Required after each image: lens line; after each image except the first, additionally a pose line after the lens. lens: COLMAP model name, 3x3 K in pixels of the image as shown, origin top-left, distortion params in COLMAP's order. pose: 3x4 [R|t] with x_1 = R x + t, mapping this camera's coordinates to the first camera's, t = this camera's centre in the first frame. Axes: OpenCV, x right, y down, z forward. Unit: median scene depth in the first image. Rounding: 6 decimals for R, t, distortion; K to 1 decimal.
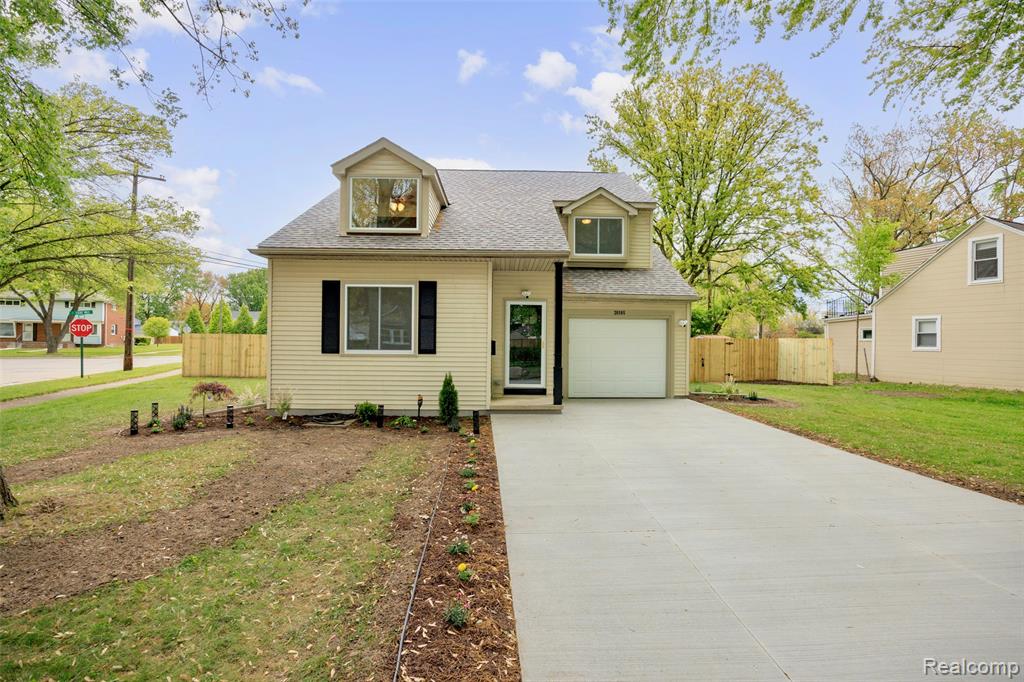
lens RADIAL K [[473.2, 0, 511.0], [0, 473.2, 347.2], [0, 0, 1]] dist [-0.001766, -0.000155]
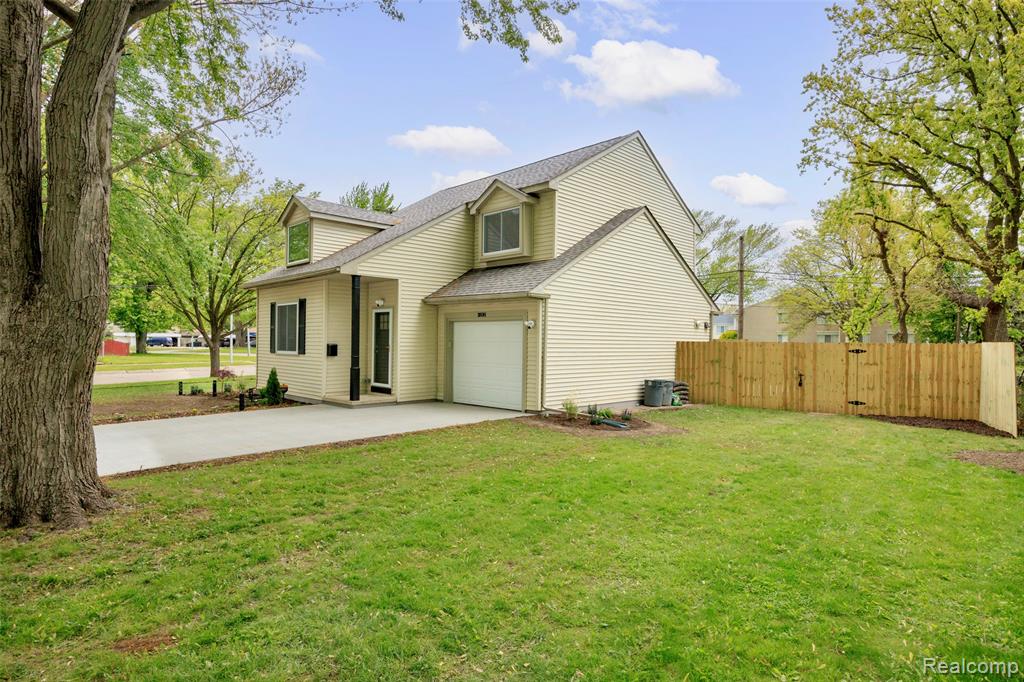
lens RADIAL K [[562.2, 0, 512.6], [0, 562.2, 341.1], [0, 0, 1]] dist [0.000945, 0.000089]
pose [[0.683746, -0.004338, -0.729707, 1.069828], [-0.013501, 0.999736, -0.018593, -0.002157], [0.729595, 0.022565, 0.683507, 0.293923]]
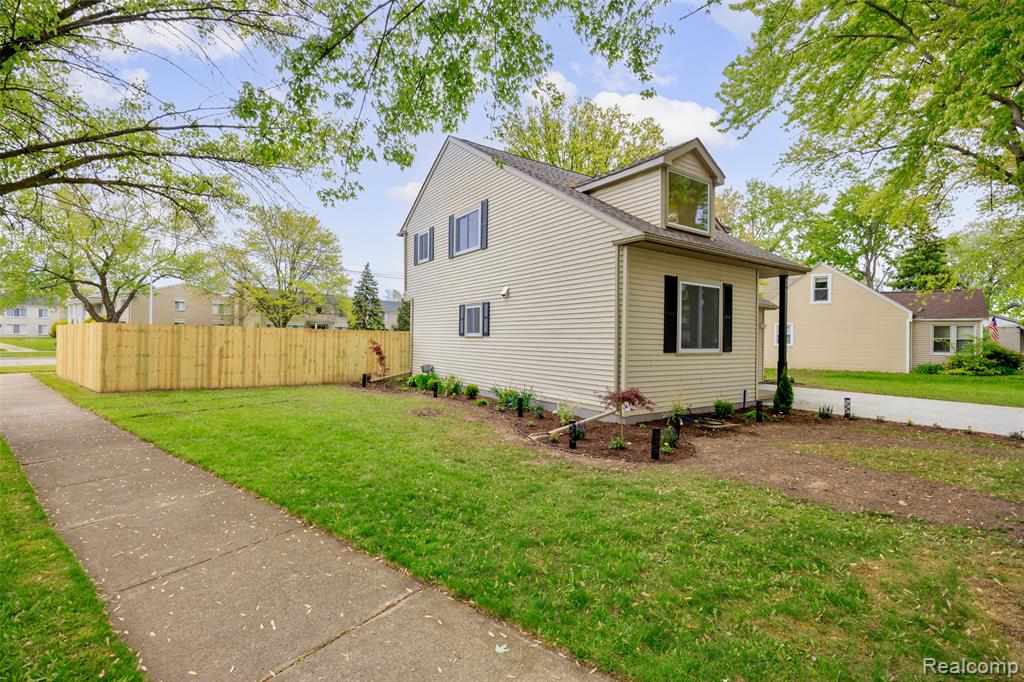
lens RADIAL K [[473.2, 0, 512.5], [0, 473.2, 340.1], [0, 0, 1]] dist [-0.001766, -0.000155]
pose [[0.836285, 0.003310, 0.548285, -0.930562], [-0.000747, 0.999988, -0.004899, -0.006134], [-0.548295, 0.003688, 0.836277, 0.303263]]
